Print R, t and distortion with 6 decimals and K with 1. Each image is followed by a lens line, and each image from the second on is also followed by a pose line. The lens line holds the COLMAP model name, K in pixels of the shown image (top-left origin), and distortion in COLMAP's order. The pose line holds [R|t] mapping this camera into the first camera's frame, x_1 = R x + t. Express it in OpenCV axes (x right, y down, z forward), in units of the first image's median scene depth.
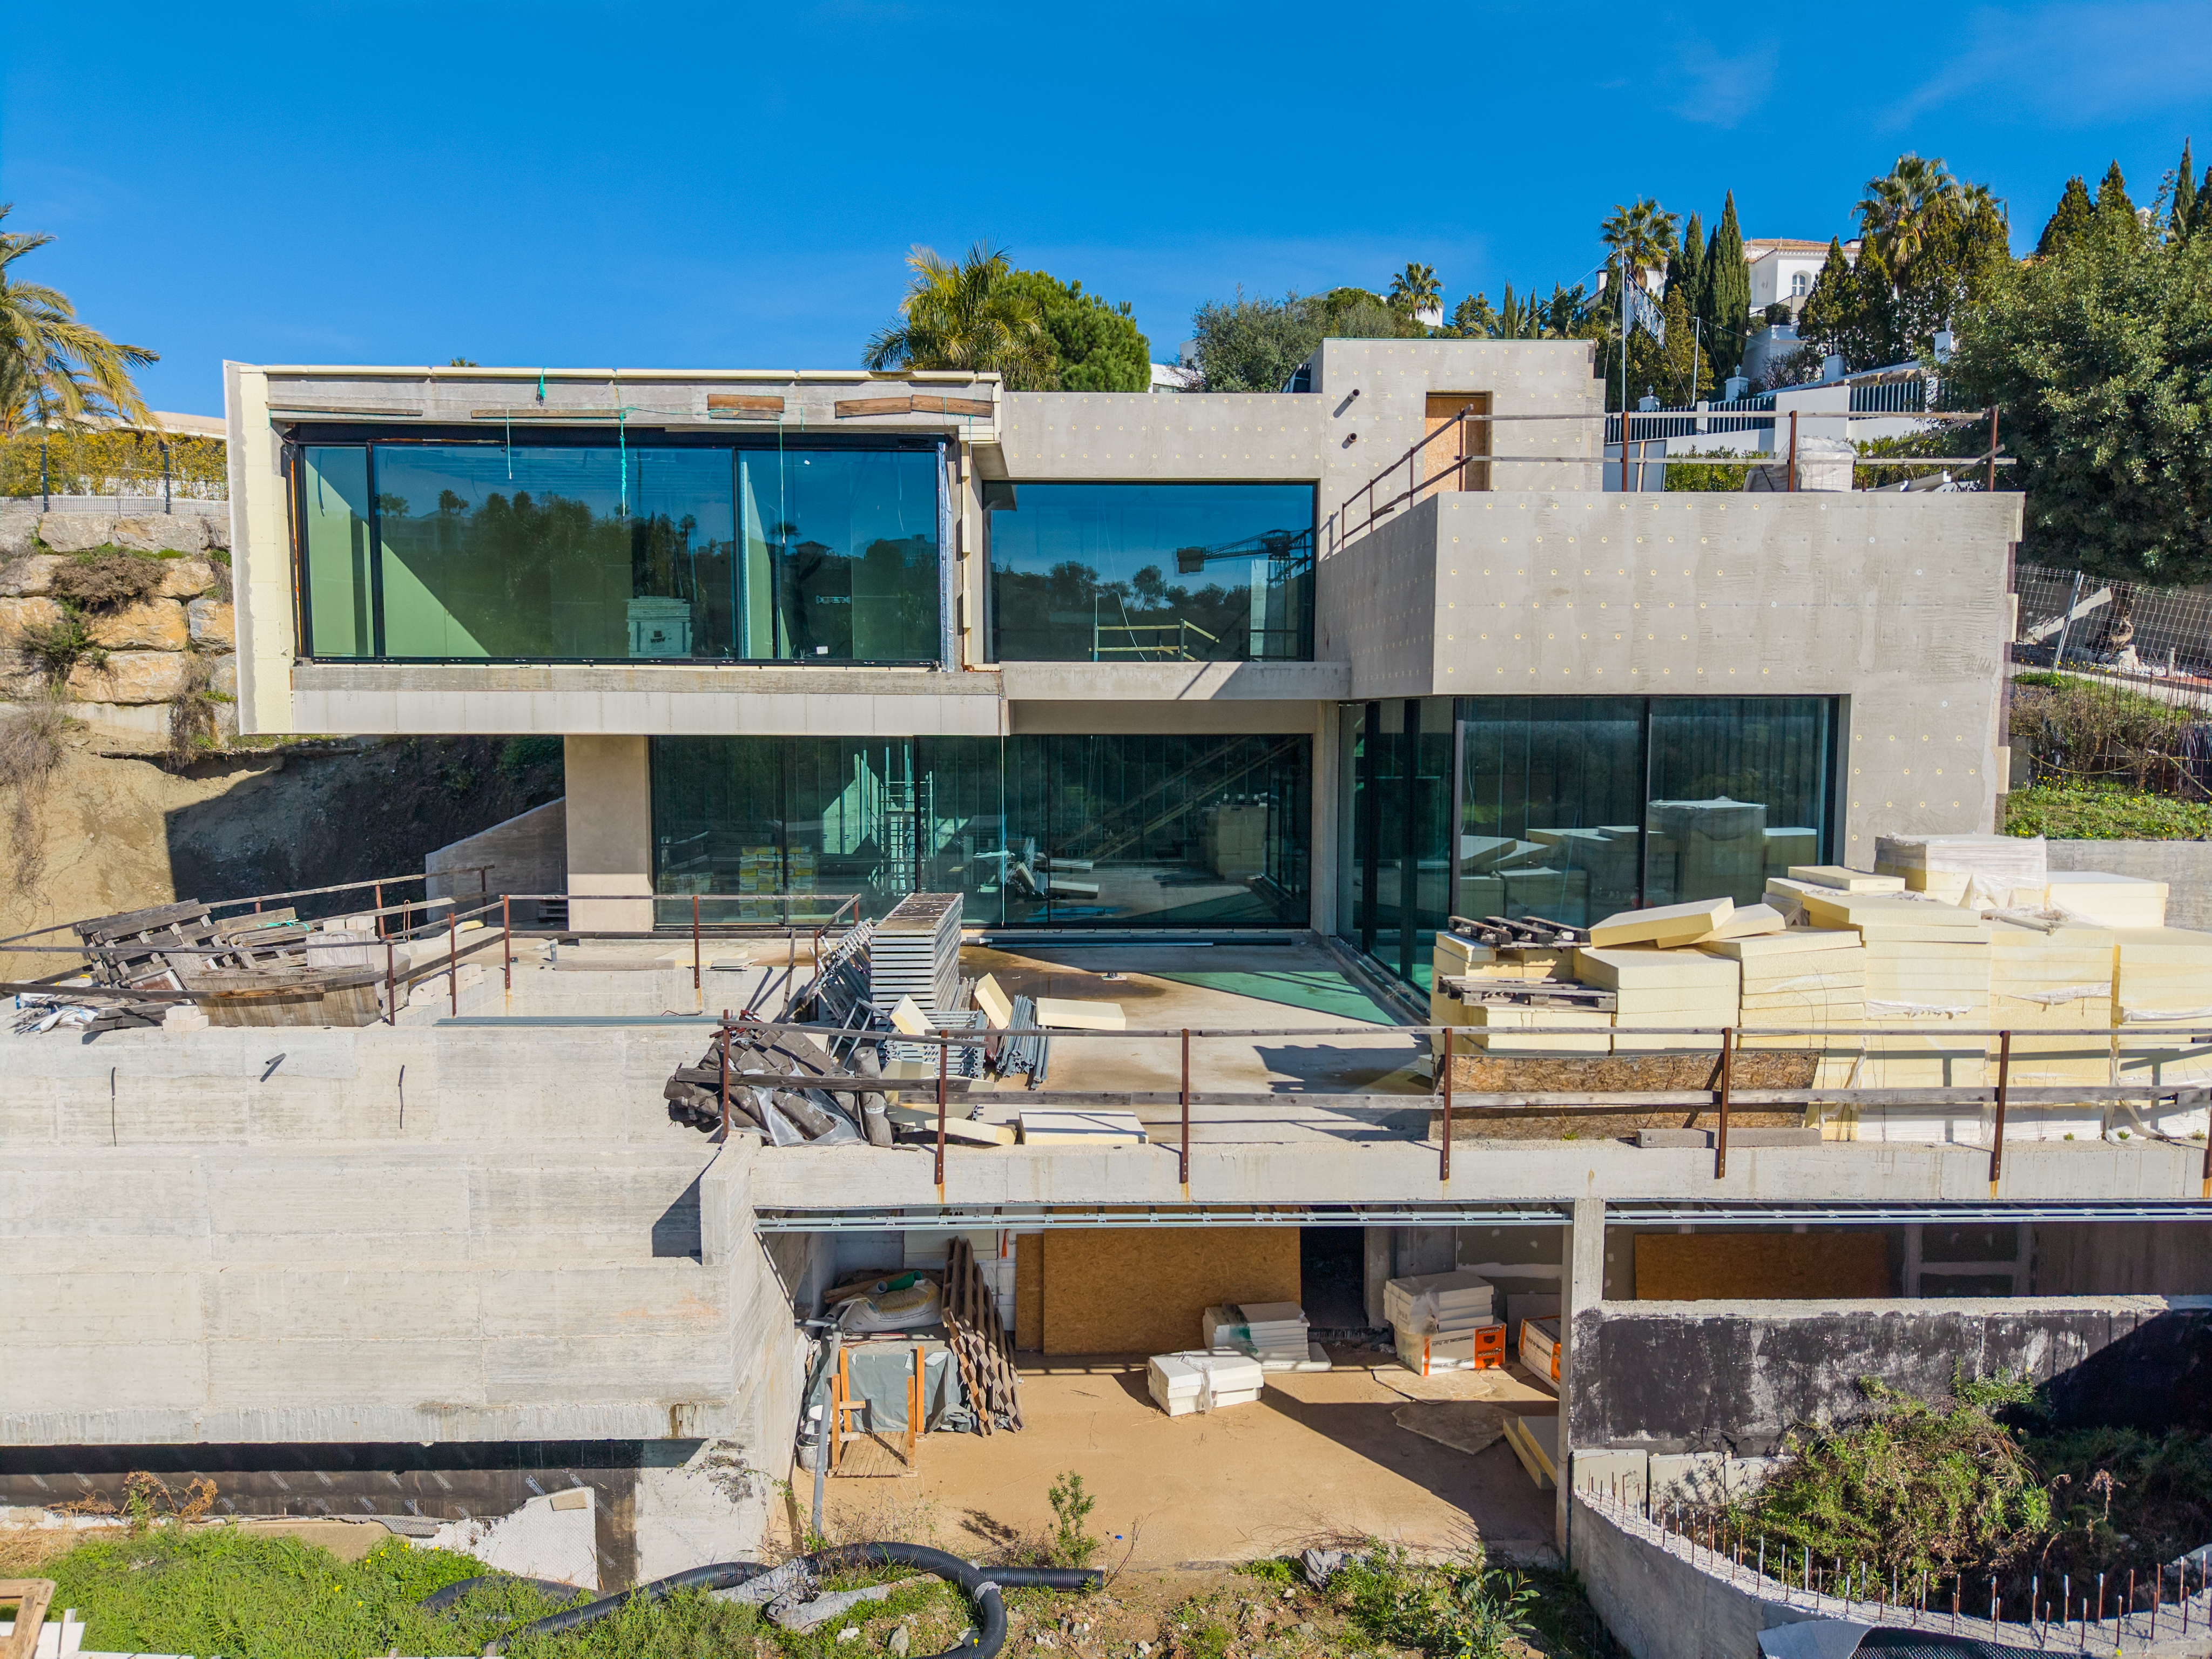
lens RADIAL K [[1438.2, 0, 1106.0], [0, 1438.2, 829.5], [0, 0, 1]] dist [0.005716, -0.000146]
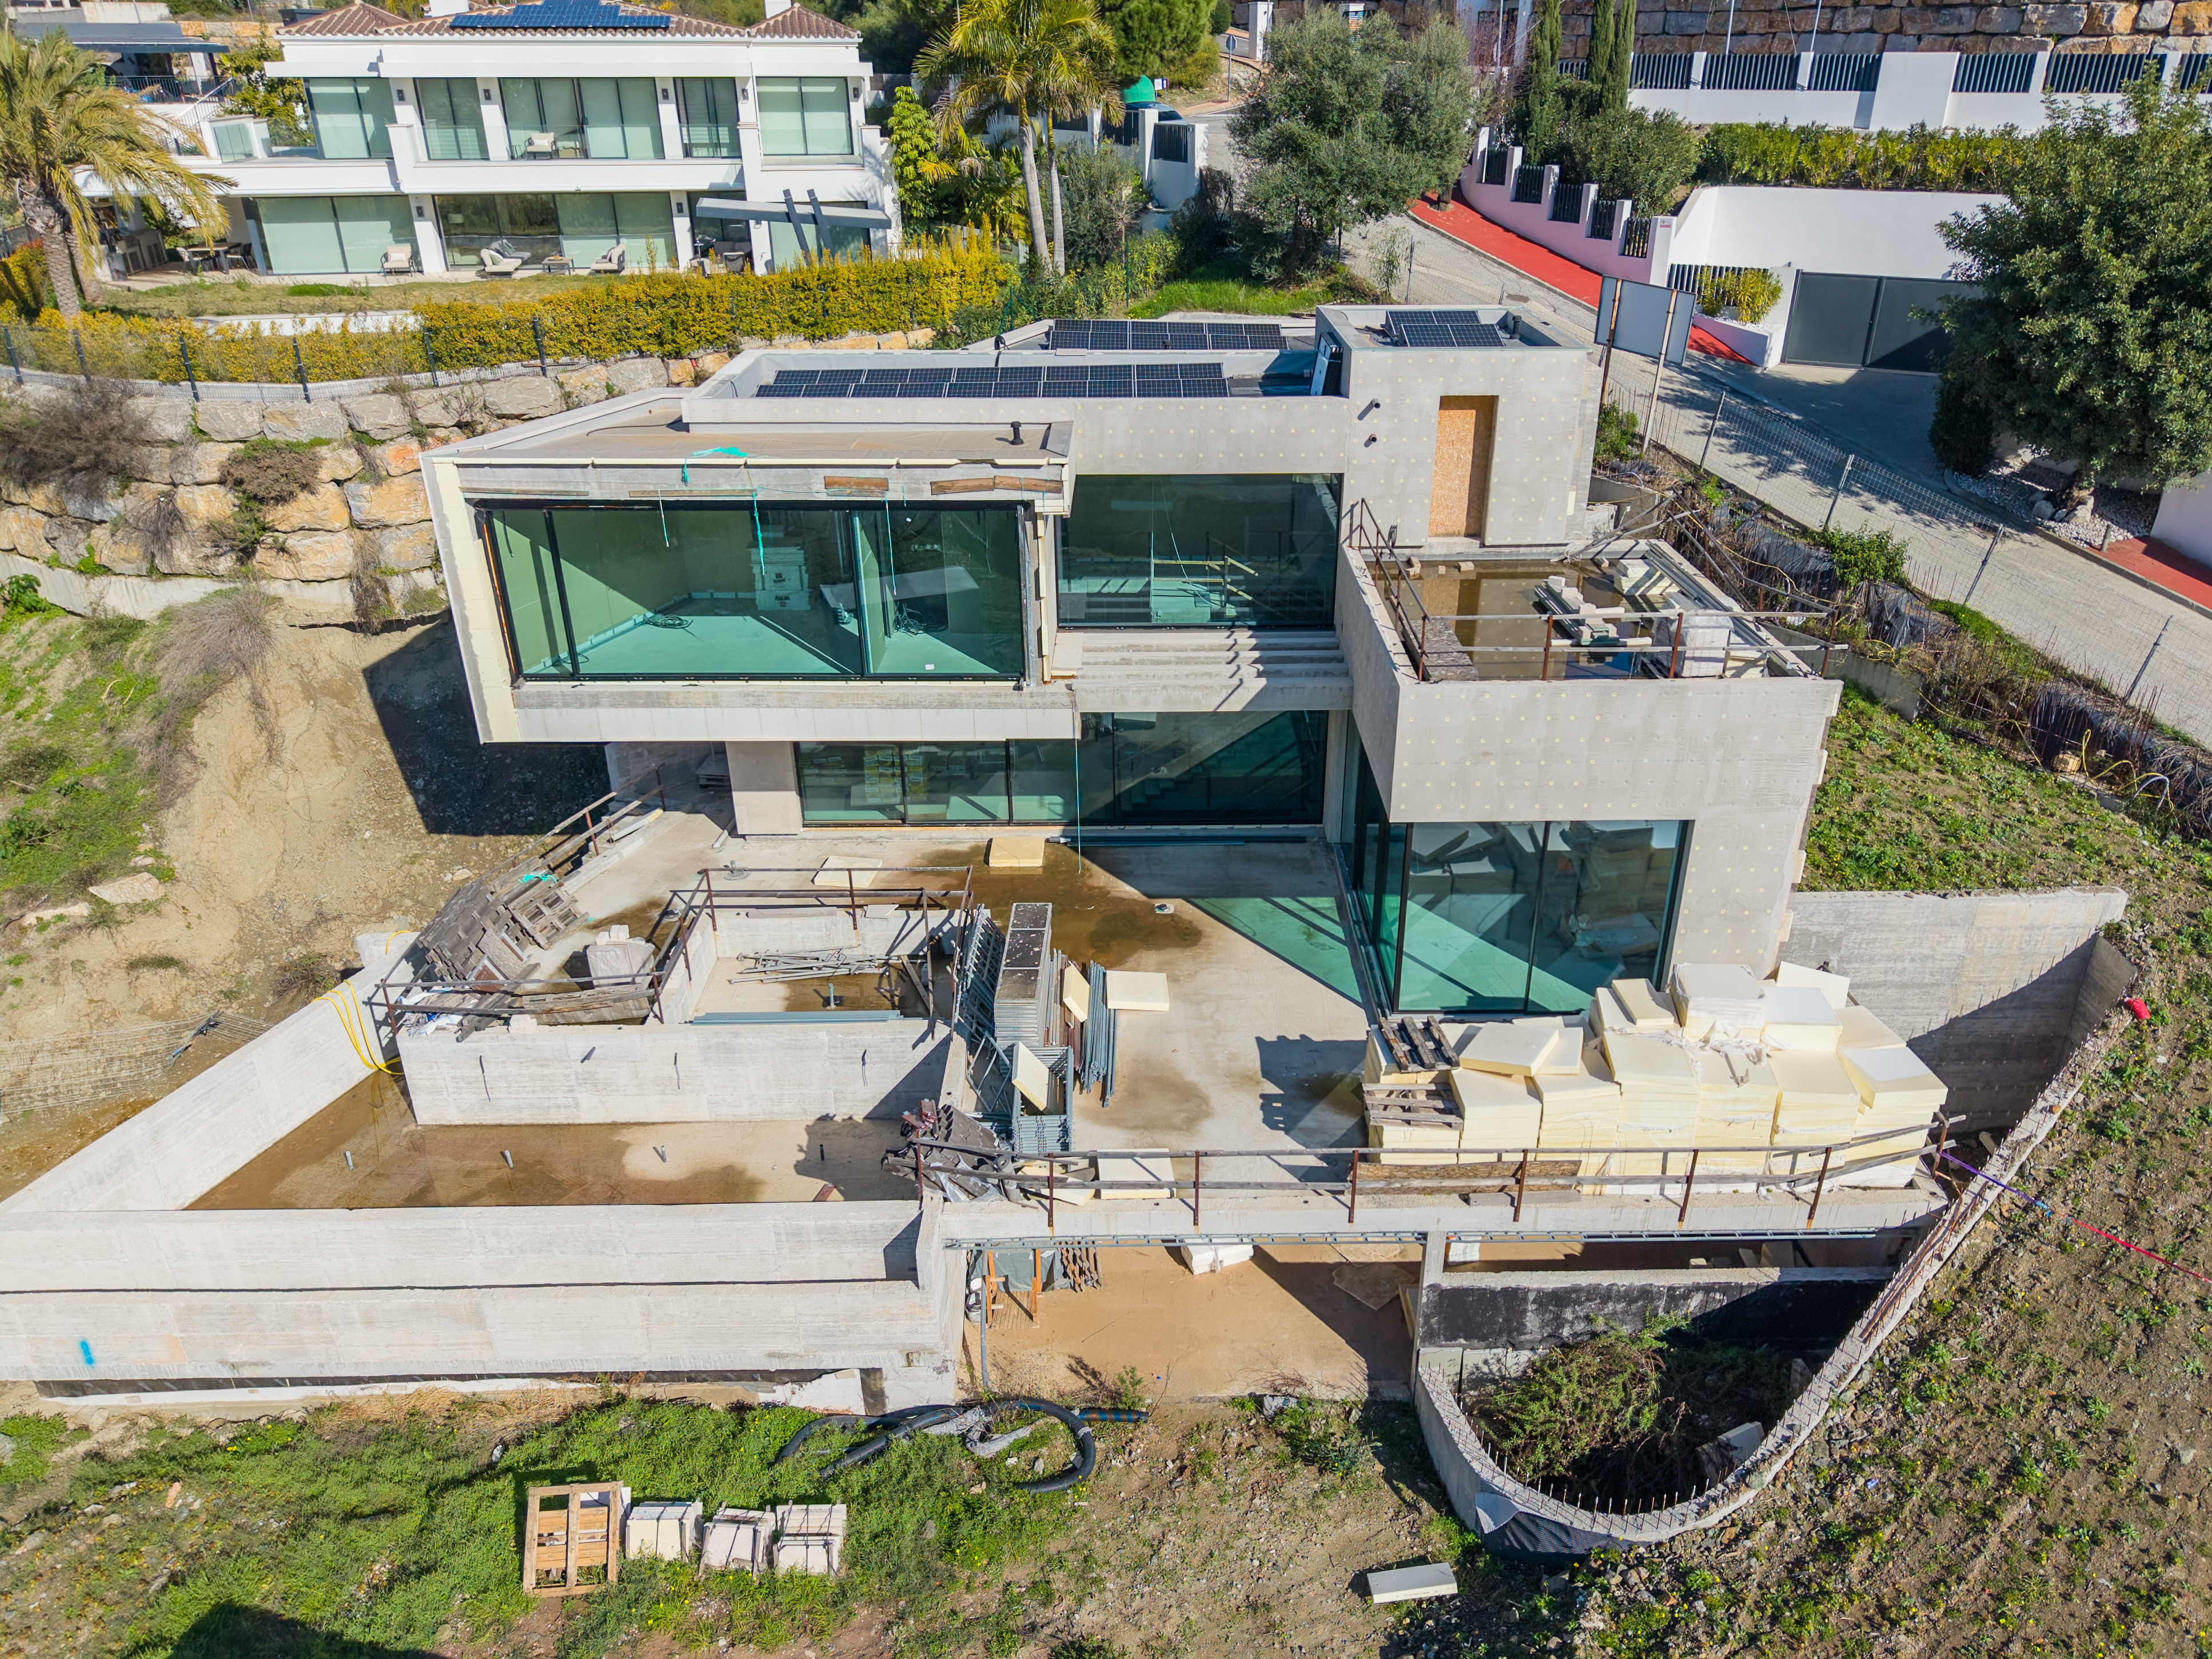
lens RADIAL K [[1521.3, 0, 1172.1], [0, 1521.3, 828.4], [0, 0, 1]] dist [0.015101, 0.001234]
pose [[0.999986, 0.002697, -0.004516, 0.029554], [-0.000823, 0.928238, 0.371985, -0.756546], [0.005195, -0.371976, 0.928228, -0.429584]]
